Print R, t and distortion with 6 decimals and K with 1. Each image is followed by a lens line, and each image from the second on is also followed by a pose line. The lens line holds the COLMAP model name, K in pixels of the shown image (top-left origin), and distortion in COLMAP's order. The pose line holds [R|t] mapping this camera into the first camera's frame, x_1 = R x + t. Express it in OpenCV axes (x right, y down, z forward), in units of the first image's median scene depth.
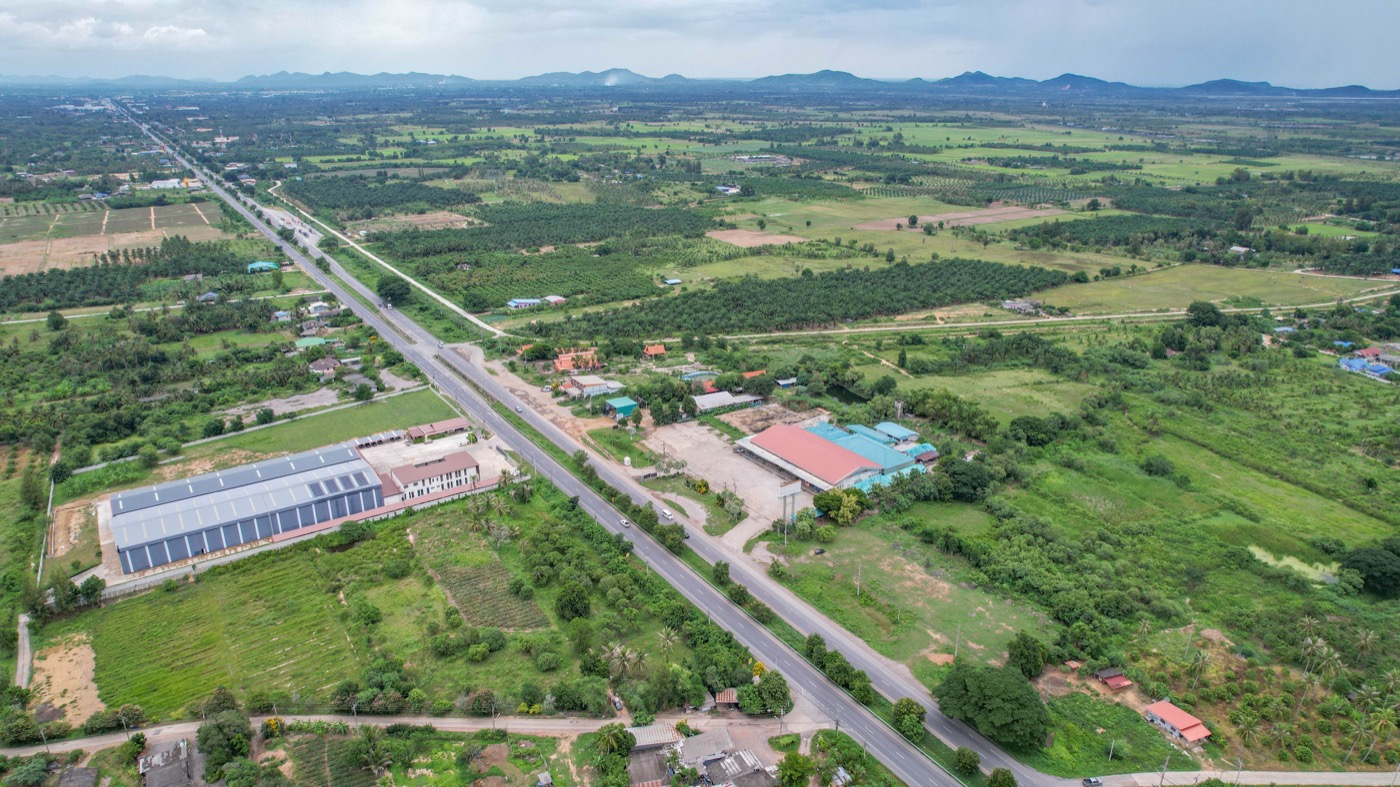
lens RADIAL K [[893.6, 0, 706.5], [0, 893.6, 392.4], [0, 0, 1]] dist [-0.067232, 0.054277]
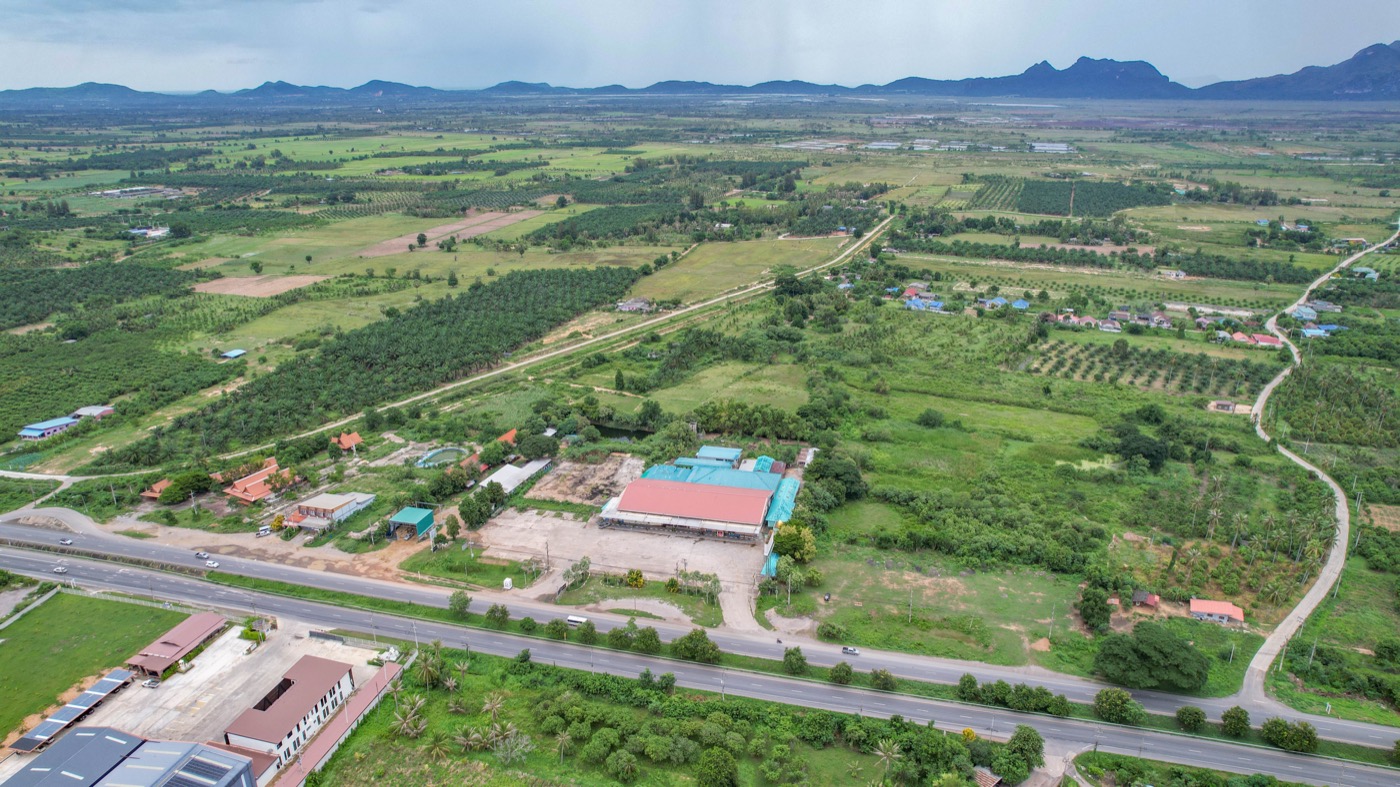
lens RADIAL K [[893.6, 0, 704.2], [0, 893.6, 394.8], [0, 0, 1]] dist [-0.067232, 0.054277]
pose [[0.749820, -0.229815, 0.620448, -0.332057], [0.232665, 0.969432, 0.077900, -0.083849], [-0.619385, 0.085946, 0.780369, 0.235950]]
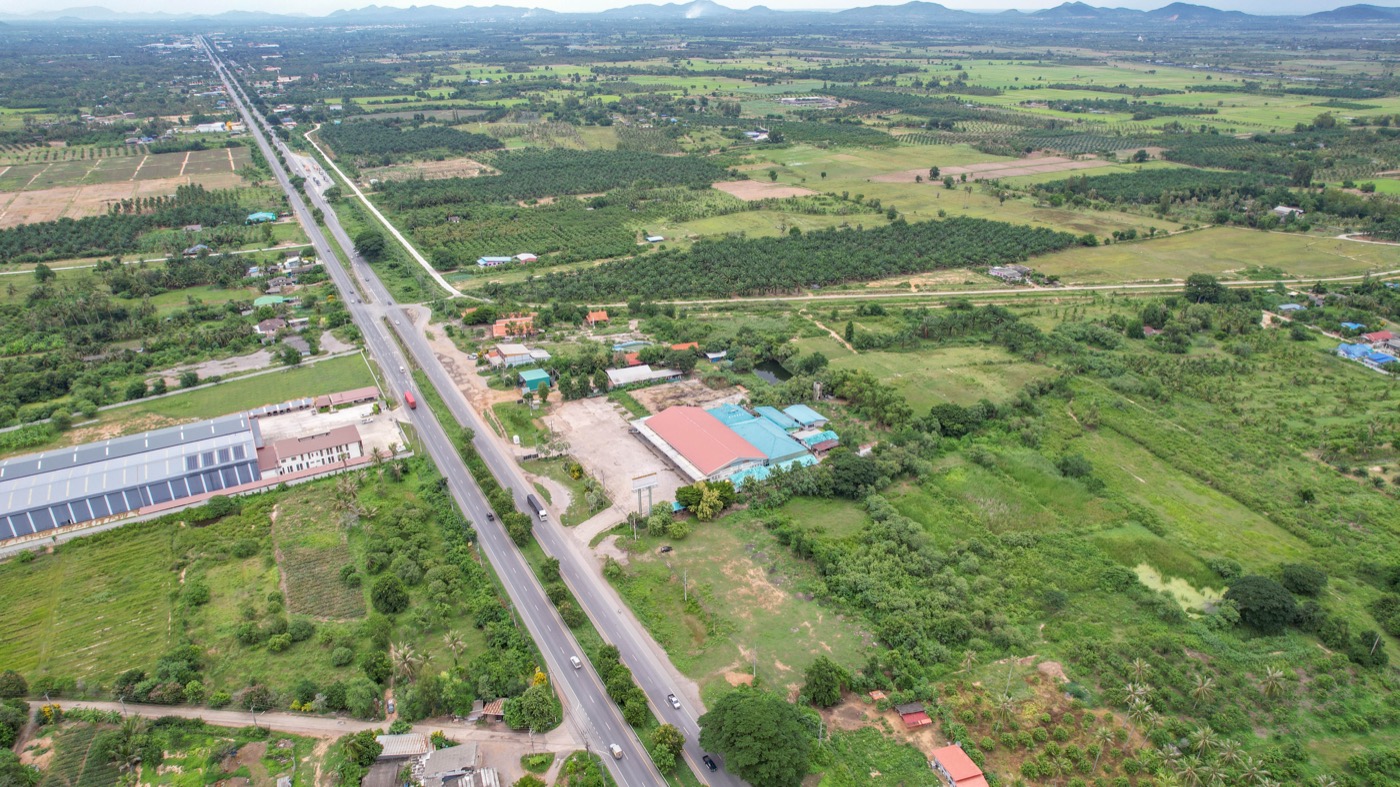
lens RADIAL K [[893.6, 0, 706.0], [0, 893.6, 392.3], [0, 0, 1]] dist [-0.067232, 0.054277]
pose [[0.995542, 0.030220, -0.089352, 0.170932], [-0.024037, 0.997293, 0.069486, -0.039908], [0.091210, -0.067029, 0.993573, 0.039300]]
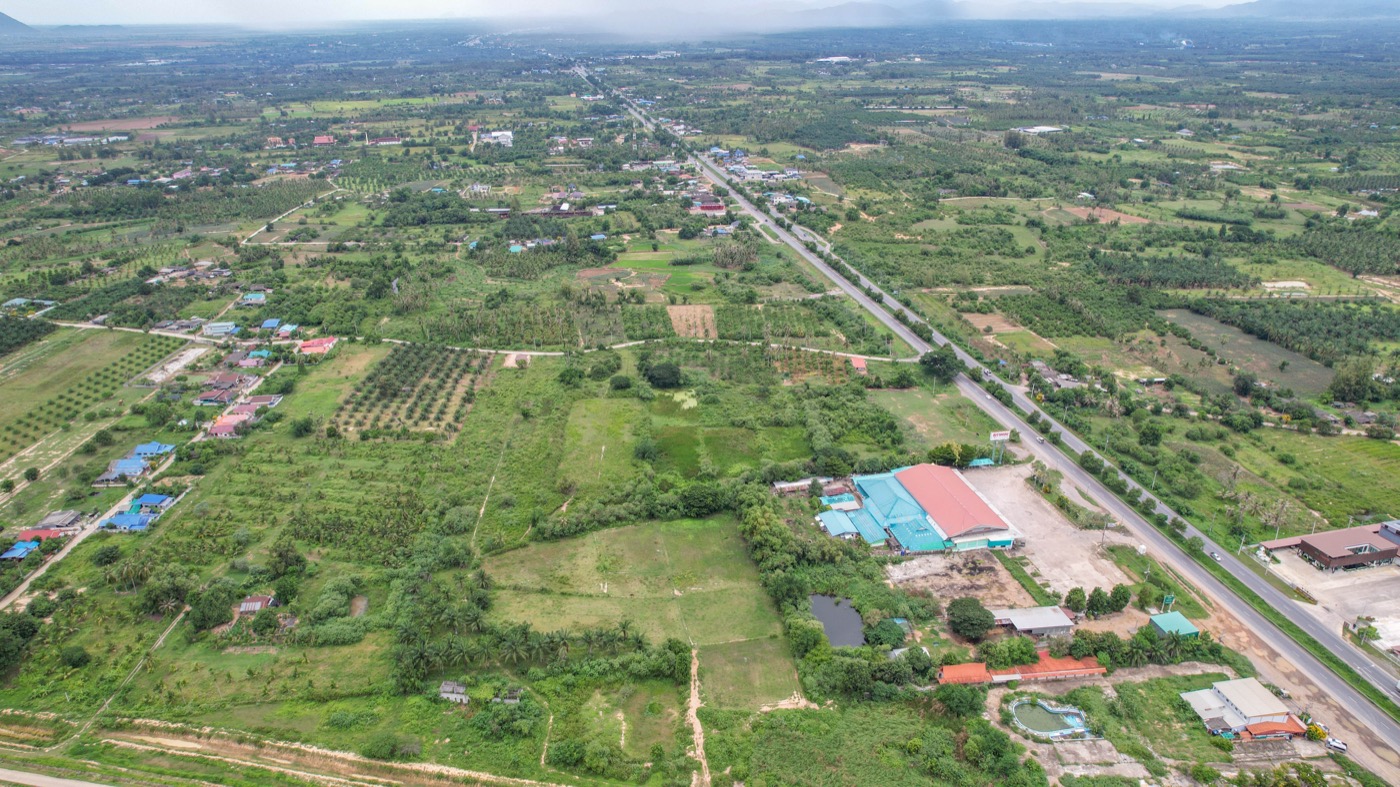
lens RADIAL K [[893.6, 0, 707.2], [0, 893.6, 387.8], [0, 0, 1]] dist [-0.067232, 0.054277]
pose [[-0.926319, -0.145246, 0.347616, 0.034005], [0.132585, 0.737985, 0.661664, -0.613576], [-0.352640, 0.659001, -0.664352, 1.394292]]
